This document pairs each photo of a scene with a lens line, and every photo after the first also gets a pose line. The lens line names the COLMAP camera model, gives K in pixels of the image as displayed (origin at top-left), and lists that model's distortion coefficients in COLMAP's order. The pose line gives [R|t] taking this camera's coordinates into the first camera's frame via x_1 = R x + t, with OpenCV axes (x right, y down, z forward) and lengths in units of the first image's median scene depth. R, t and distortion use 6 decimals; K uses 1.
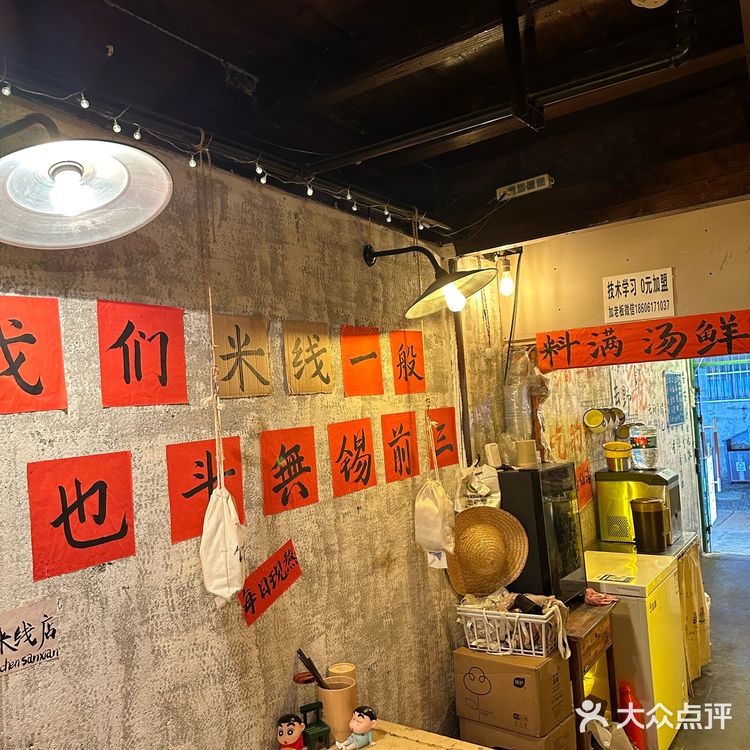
lens RADIAL K [[693.7, 0, 377.6], [0, 693.7, 372.6], [0, 0, 1]] dist [0.002762, 0.000000]
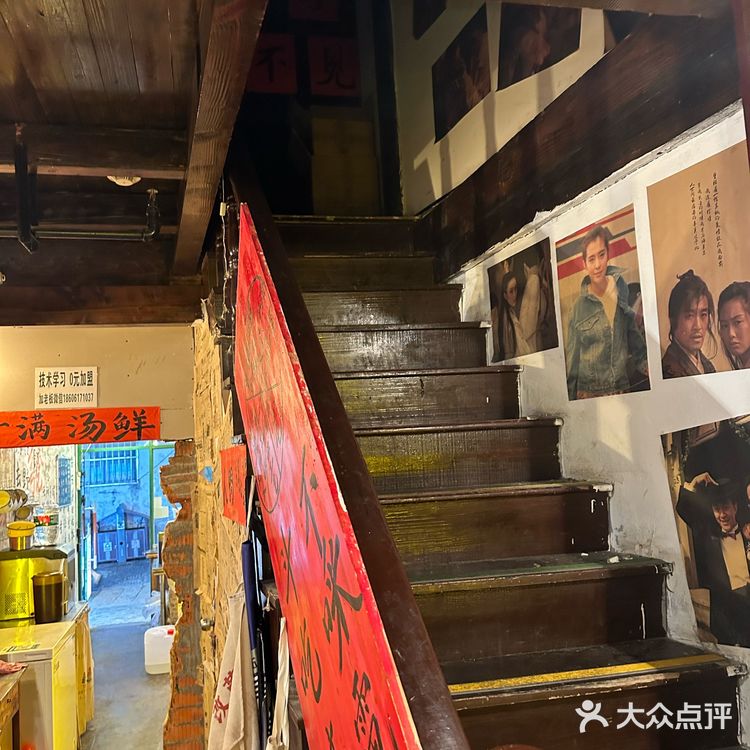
lens RADIAL K [[693.7, 0, 374.6], [0, 693.7, 376.6], [0, 0, 1]] dist [0.002762, 0.000000]
pose [[0.657163, 0.104377, 0.746487, -0.111466], [-0.014633, 0.991946, -0.125815, 0.007240], [-0.753607, 0.071758, 0.653397, -0.106555]]
